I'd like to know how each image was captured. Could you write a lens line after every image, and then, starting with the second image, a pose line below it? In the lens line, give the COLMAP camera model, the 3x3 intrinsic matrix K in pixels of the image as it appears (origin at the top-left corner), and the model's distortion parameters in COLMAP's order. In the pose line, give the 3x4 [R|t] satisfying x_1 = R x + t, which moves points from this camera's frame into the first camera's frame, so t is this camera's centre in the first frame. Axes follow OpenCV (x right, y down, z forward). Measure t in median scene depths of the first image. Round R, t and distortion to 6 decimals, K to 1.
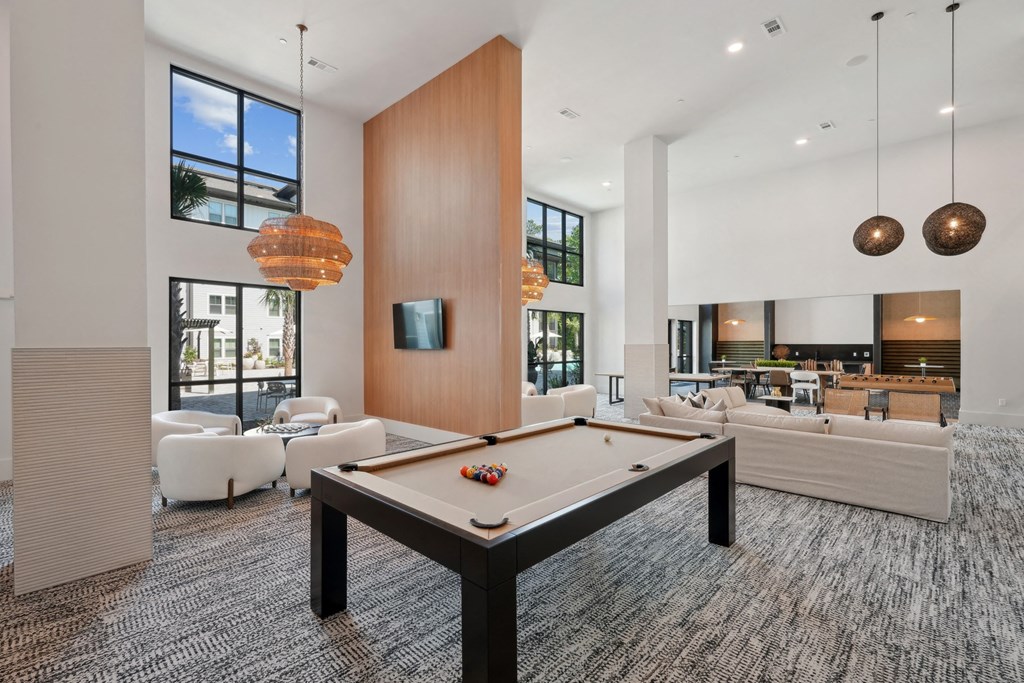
lens RADIAL K [[460.3, 0, 511.3], [0, 460.3, 342.6], [0, 0, 1]] dist [-0.004388, -0.000193]
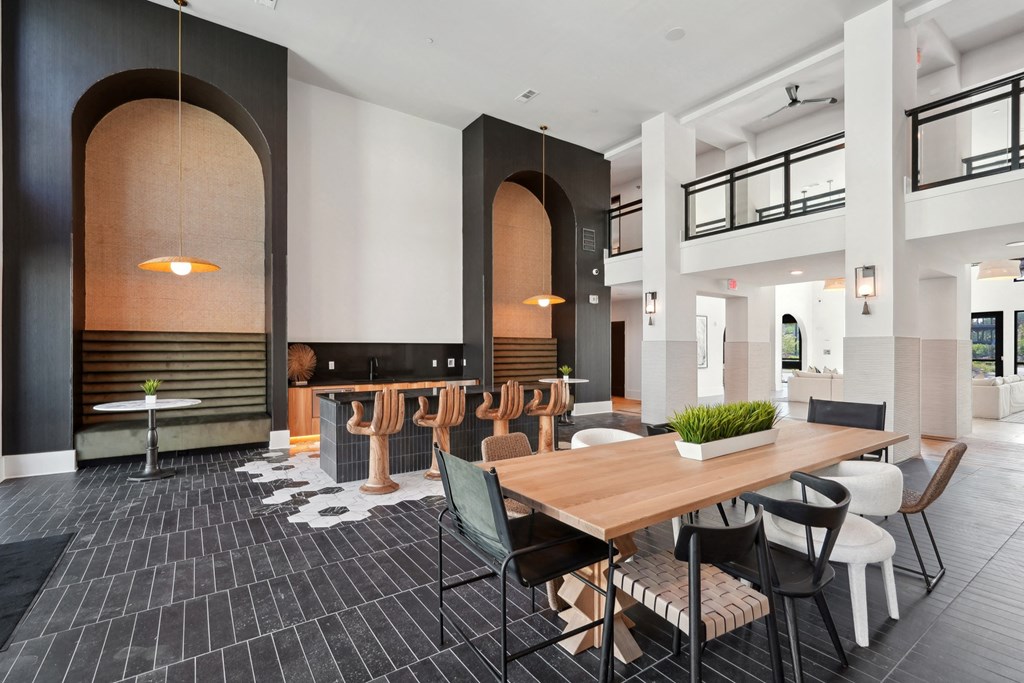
lens RADIAL K [[460.3, 0, 510.6], [0, 460.3, 347.4], [0, 0, 1]] dist [-0.004388, -0.000193]
pose [[0.210527, 0.007906, 0.977556, 0.249450], [0.000220, 0.999967, -0.008134, 0.011259], [-0.977588, 0.001927, 0.210518, 0.752920]]
